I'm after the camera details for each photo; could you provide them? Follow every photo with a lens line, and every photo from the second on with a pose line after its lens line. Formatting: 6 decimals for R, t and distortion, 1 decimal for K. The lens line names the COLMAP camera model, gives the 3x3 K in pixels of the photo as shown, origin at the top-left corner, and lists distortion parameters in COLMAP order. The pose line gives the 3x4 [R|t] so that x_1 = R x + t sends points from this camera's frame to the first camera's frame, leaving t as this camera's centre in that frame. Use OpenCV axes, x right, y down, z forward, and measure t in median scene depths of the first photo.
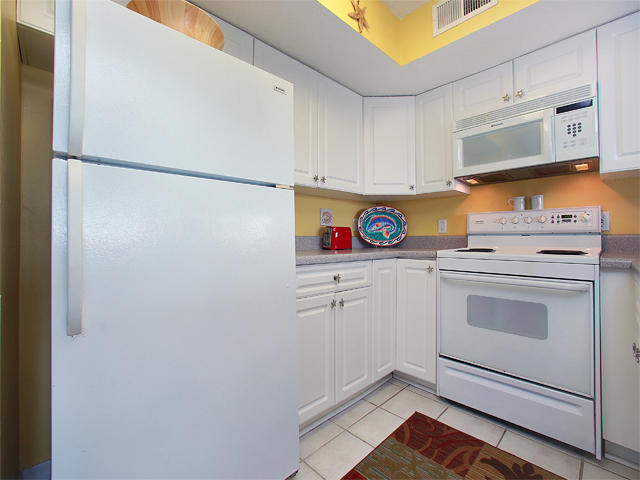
lens RADIAL K [[270.4, 0, 320.0], [0, 270.4, 240.0], [0, 0, 1]] dist [0.000169, 0.000065]
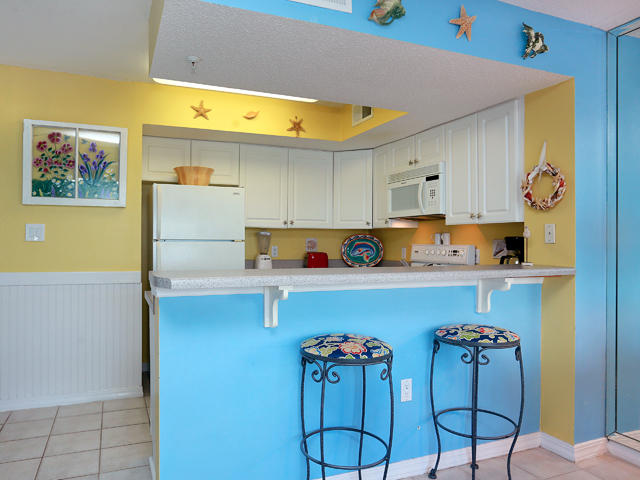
lens RADIAL K [[479.0, 0, 320.0], [0, 479.0, 240.0], [0, 0, 1]] dist [-0.000184, -0.000029]
pose [[0.920885, 0.009221, -0.389725, 1.067323], [-0.009929, 0.999951, 0.000198, -0.121379], [0.389708, 0.003687, 0.920931, -1.212861]]
